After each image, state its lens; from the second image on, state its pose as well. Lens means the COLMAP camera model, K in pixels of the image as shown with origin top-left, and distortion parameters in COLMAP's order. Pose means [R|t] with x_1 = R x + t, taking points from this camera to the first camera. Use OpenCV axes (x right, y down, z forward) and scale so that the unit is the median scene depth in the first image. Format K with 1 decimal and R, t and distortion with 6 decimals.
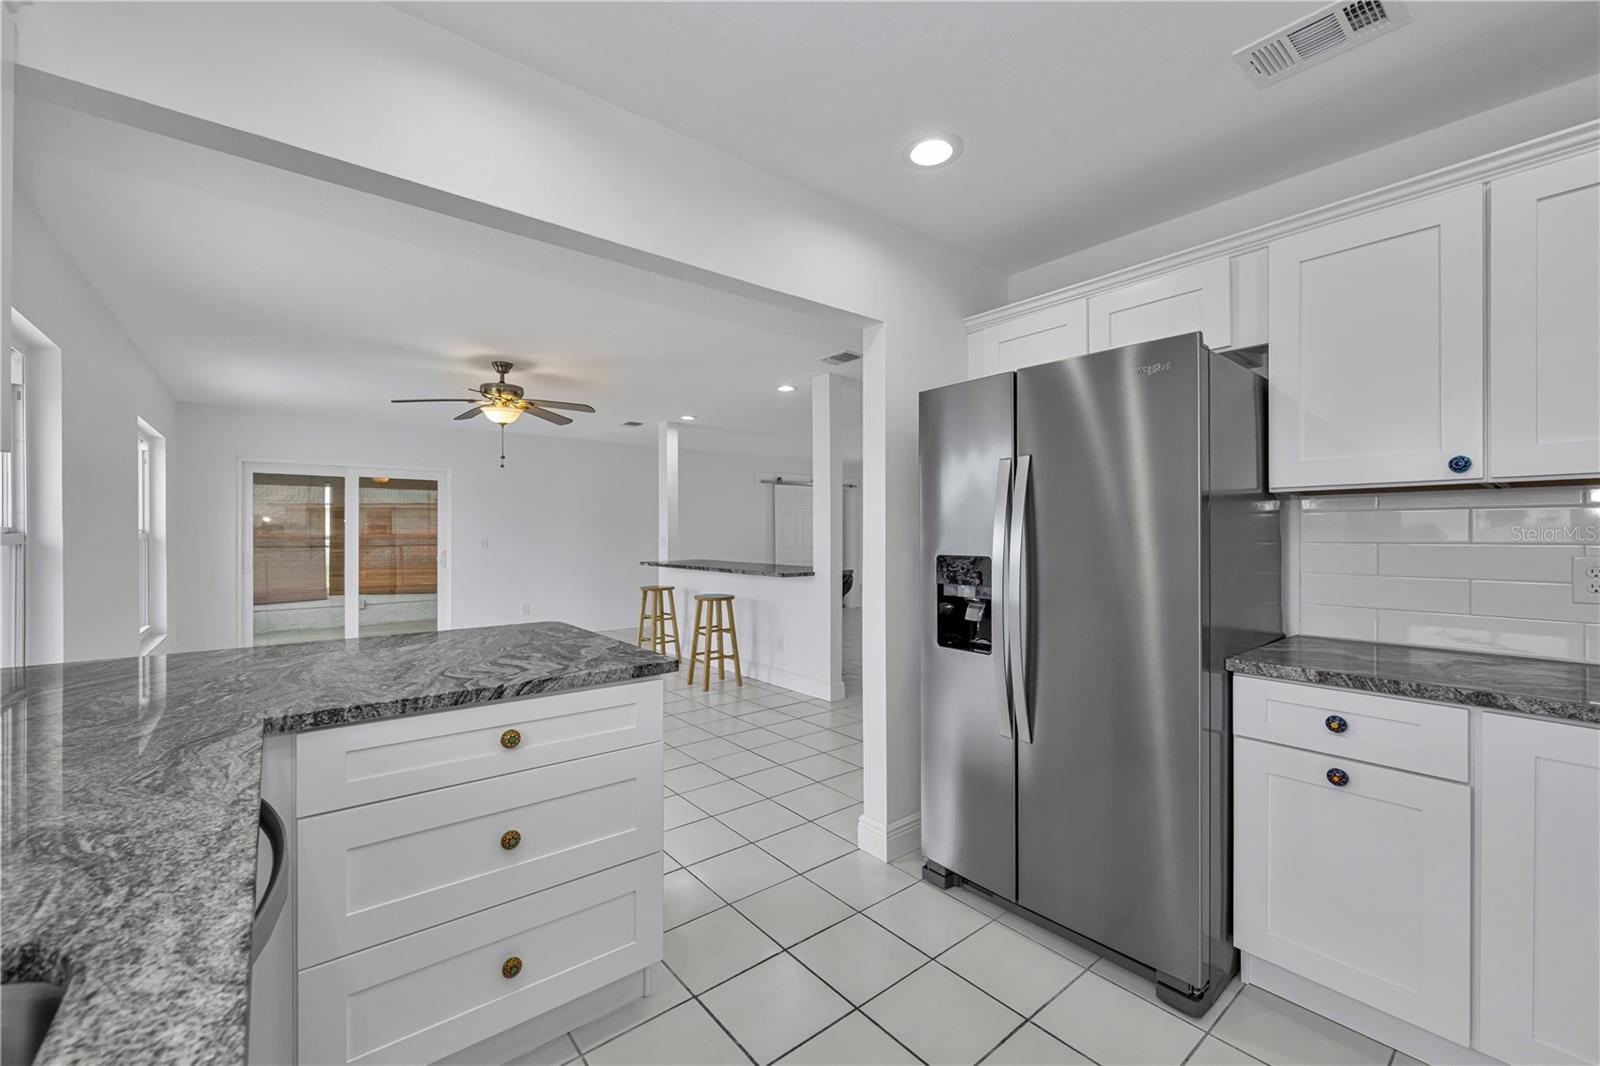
lens RADIAL K [[642.5, 0, 805.2], [0, 642.5, 523.0], [0, 0, 1]] dist [-0.002601, 0.000096]
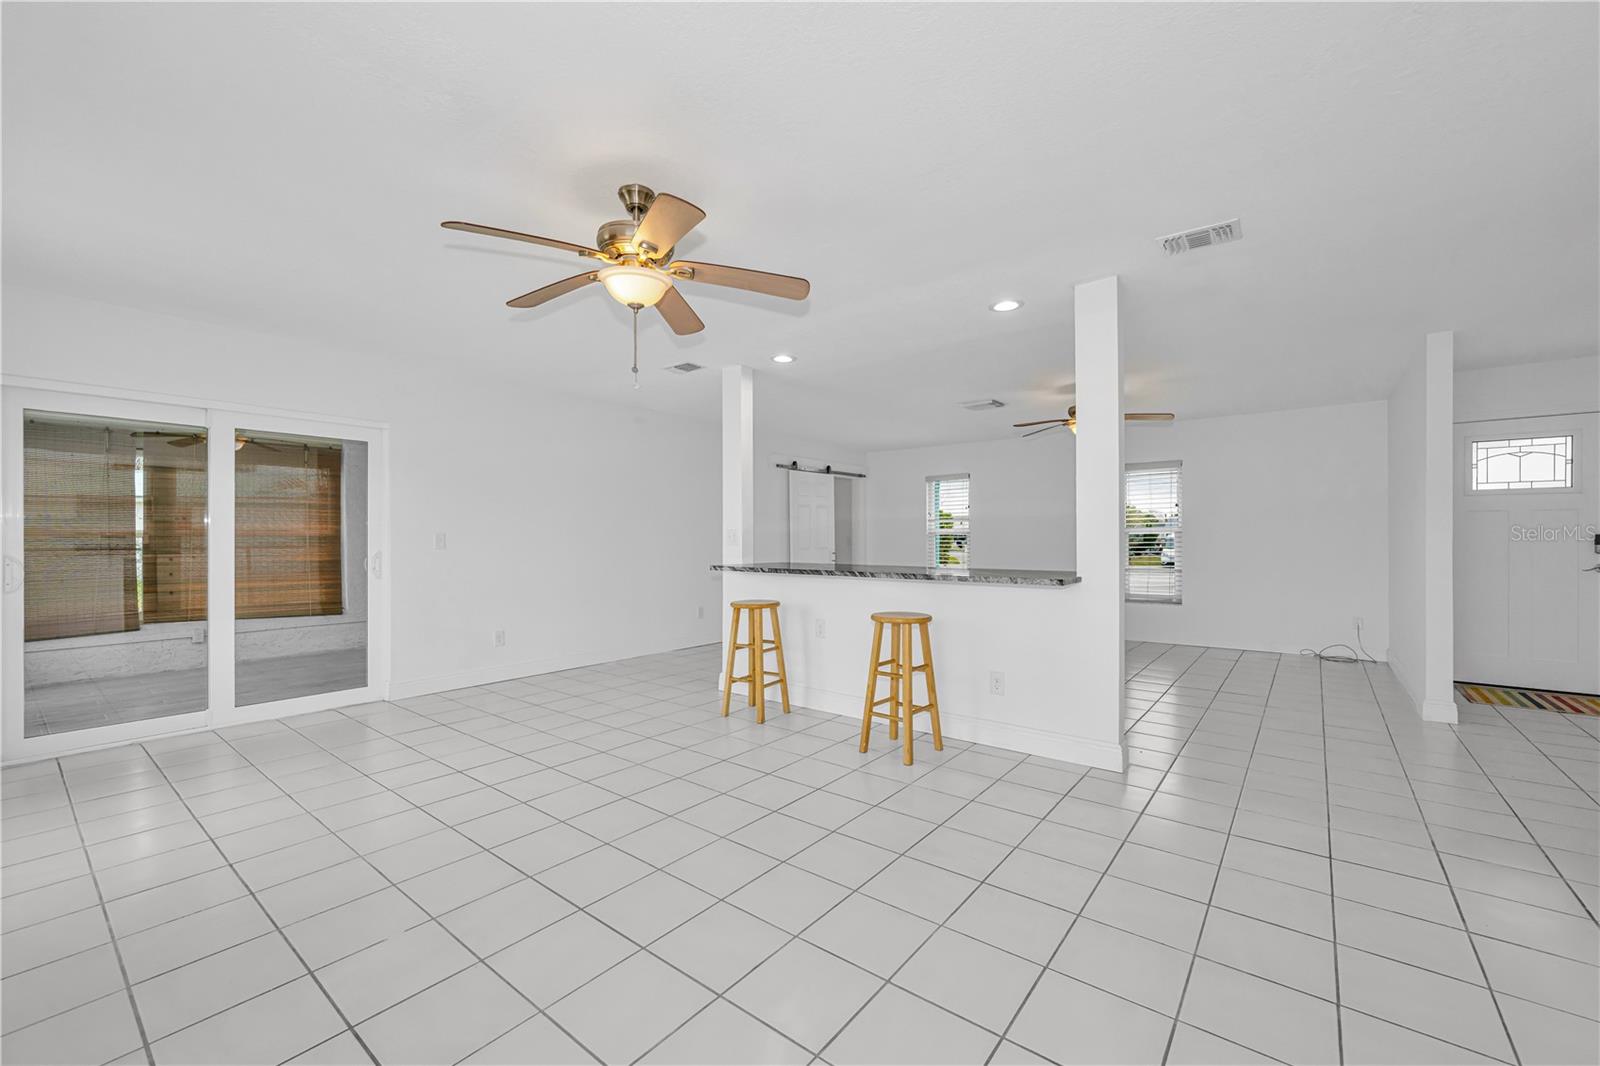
lens RADIAL K [[642.5, 0, 791.4], [0, 642.5, 535.2], [0, 0, 1]] dist [-0.002601, 0.000096]
pose [[0.981105, 0.002433, 0.193462, -0.309815], [-0.004543, 0.999935, 0.010466, 0.020708], [-0.193424, -0.011148, 0.981052, 0.310520]]
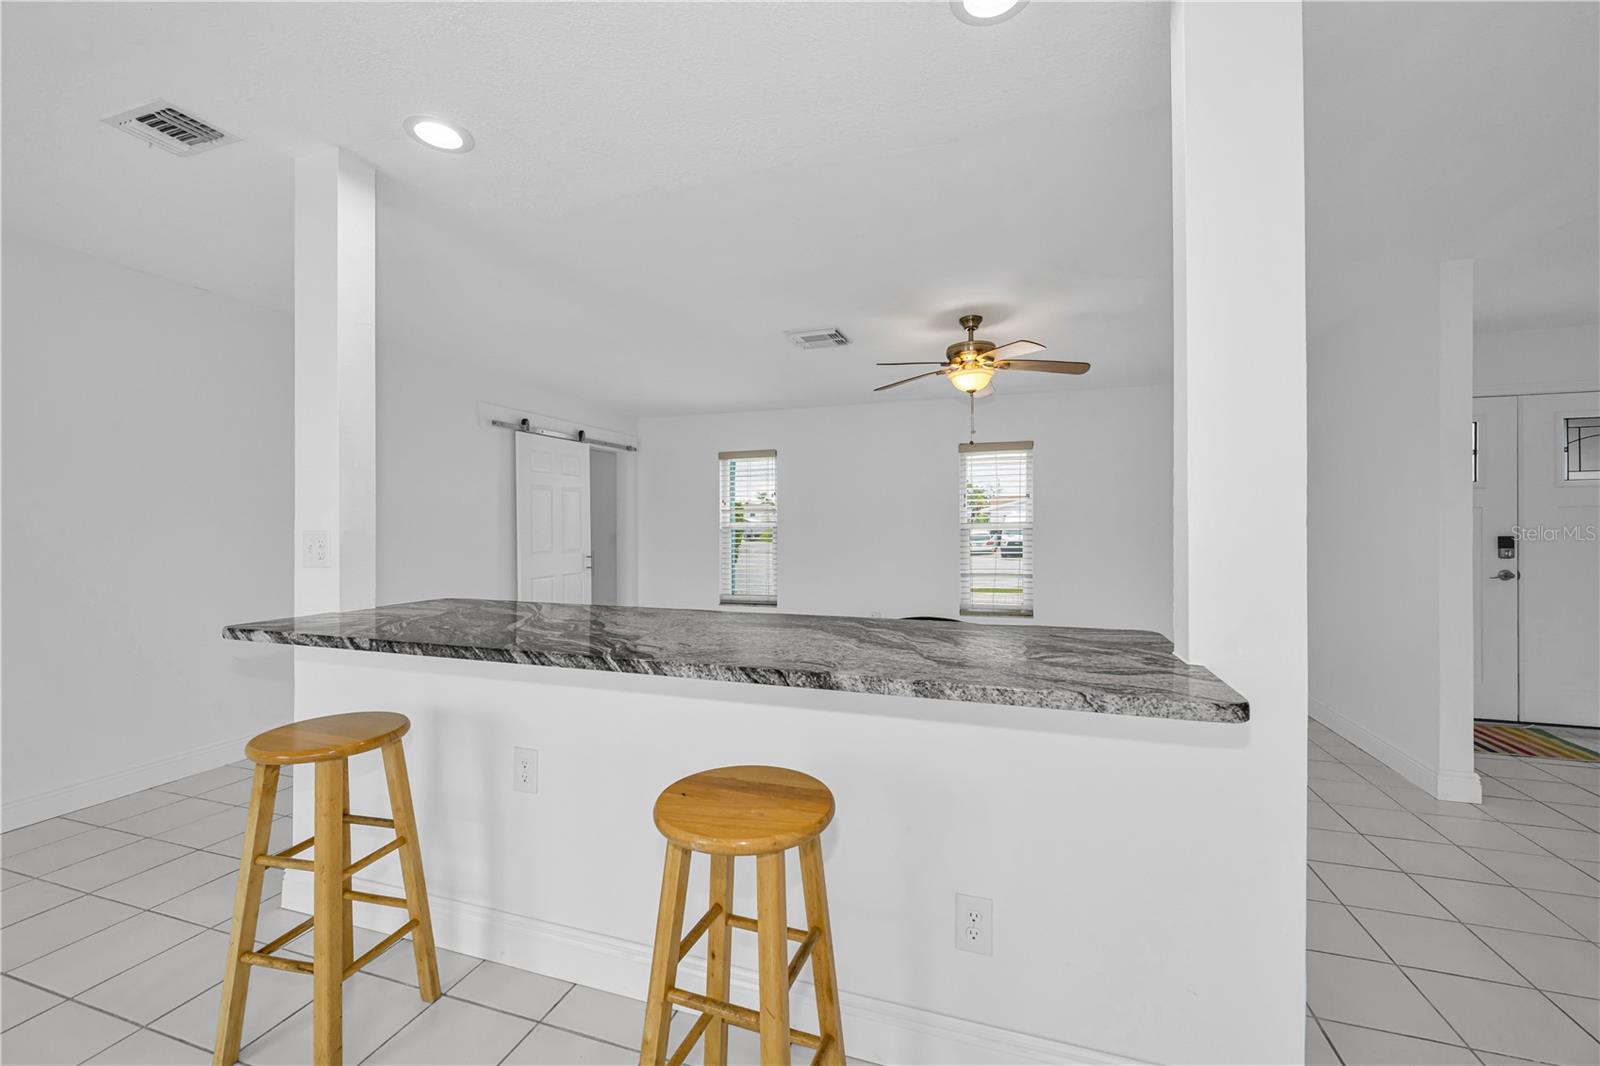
lens RADIAL K [[642.5, 0, 795.0], [0, 642.5, 532.2], [0, 0, 1]] dist [-0.002601, 0.000096]
pose [[0.851516, -0.001888, 0.524325, -0.197800], [-0.010076, 0.999750, 0.019963, 0.014296], [-0.524232, -0.022282, 0.851284, 0.660061]]
